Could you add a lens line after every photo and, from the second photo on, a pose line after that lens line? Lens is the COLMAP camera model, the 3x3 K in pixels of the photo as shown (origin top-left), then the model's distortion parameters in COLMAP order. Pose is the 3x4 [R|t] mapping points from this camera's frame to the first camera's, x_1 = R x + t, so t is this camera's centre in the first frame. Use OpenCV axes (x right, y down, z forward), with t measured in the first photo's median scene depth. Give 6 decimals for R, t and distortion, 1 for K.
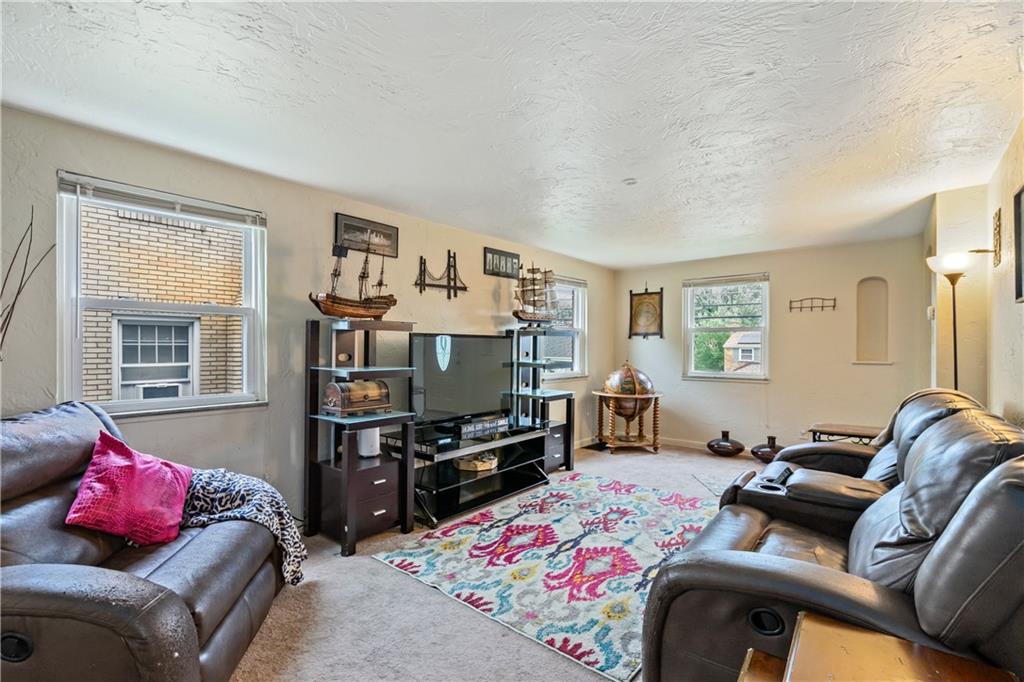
lens RADIAL K [[463.9, 0, 514.8], [0, 463.9, 345.1], [0, 0, 1]] dist [-0.005060, 0.002347]
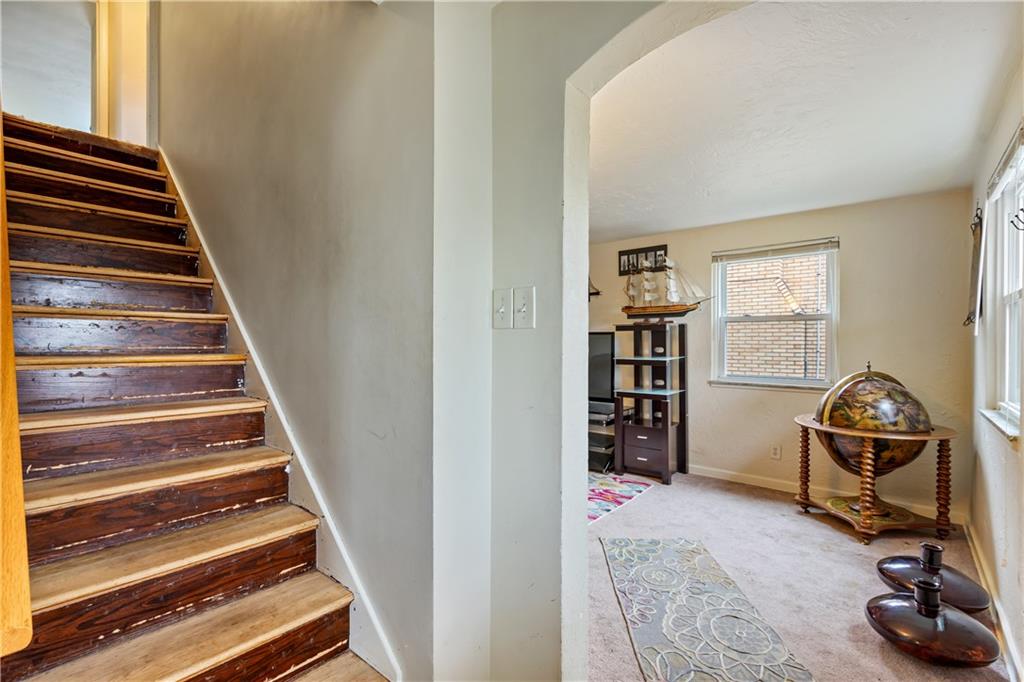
lens RADIAL K [[463.9, 0, 511.9], [0, 463.9, 342.8], [0, 0, 1]] dist [-0.005060, 0.002347]
pose [[0.008882, -0.000508, -0.999960, 1.021055], [0.001034, 0.999999, -0.000499, 0.005248], [0.999960, -0.001029, 0.008883, 0.728850]]
